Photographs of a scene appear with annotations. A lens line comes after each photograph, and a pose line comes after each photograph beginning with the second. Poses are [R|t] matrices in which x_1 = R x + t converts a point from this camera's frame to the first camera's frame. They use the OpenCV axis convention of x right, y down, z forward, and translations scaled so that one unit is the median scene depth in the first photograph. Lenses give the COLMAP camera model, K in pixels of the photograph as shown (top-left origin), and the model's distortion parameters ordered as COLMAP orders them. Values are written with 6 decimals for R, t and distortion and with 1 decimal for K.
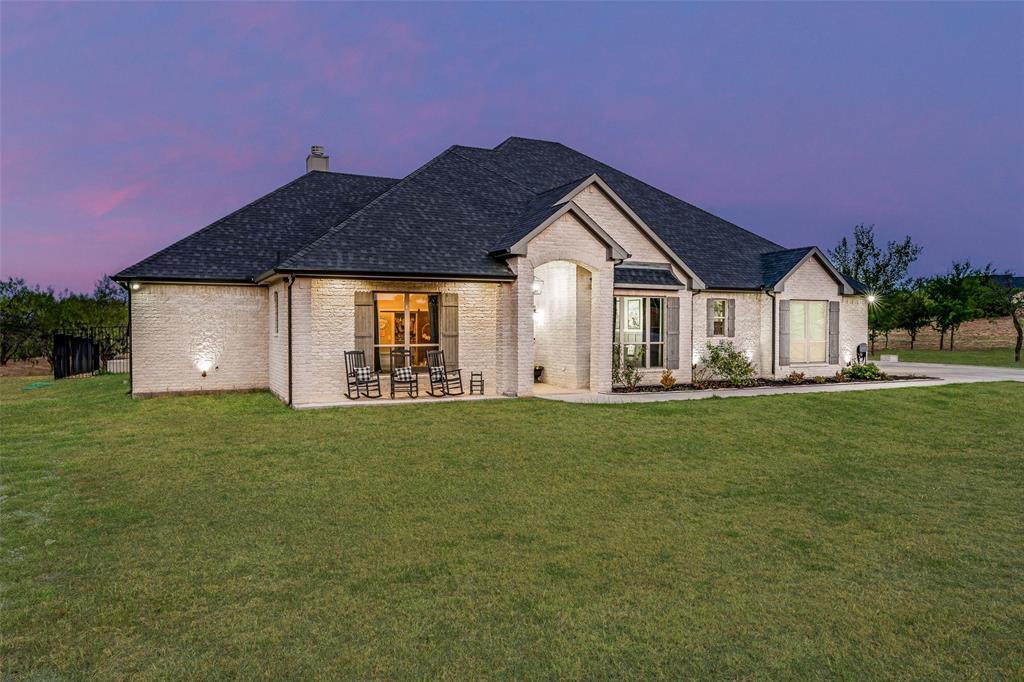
lens RADIAL K [[699.4, 0, 512.0], [0, 699.4, 341.0], [0, 0, 1]] dist [-0.002107, -0.000324]
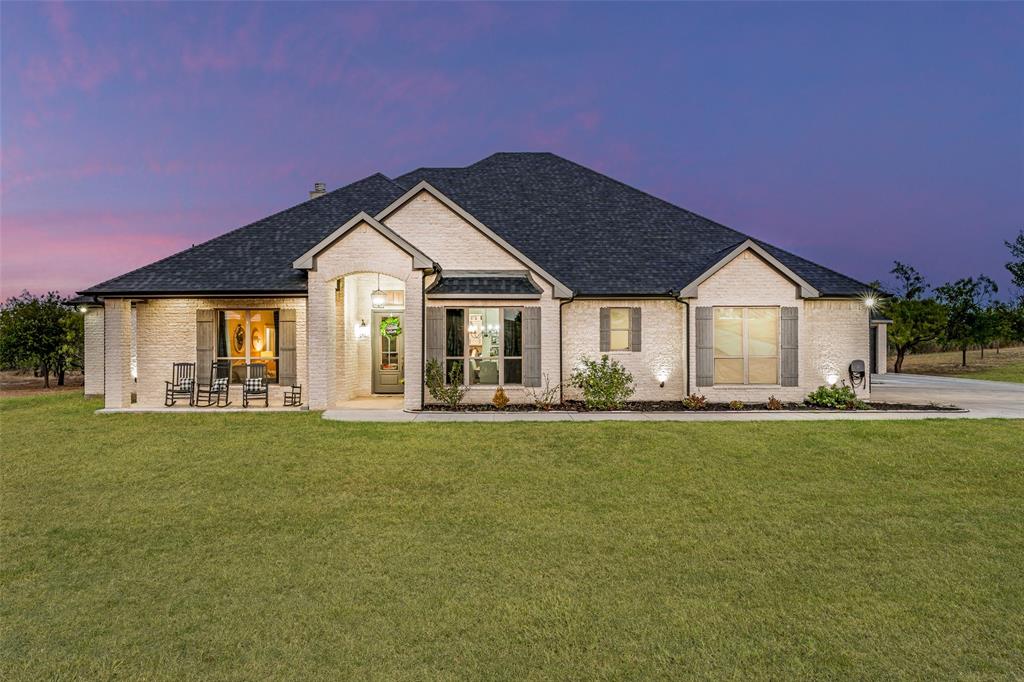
lens RADIAL K [[635.5, 0, 512.0], [0, 635.5, 341.0], [0, 0, 1]] dist [-0.000192, -0.000338]
pose [[0.906901, -0.003446, -0.421329, 0.553035], [-0.005081, 0.999804, -0.019113, -0.003130], [0.421313, 0.019475, 0.906706, 0.246904]]
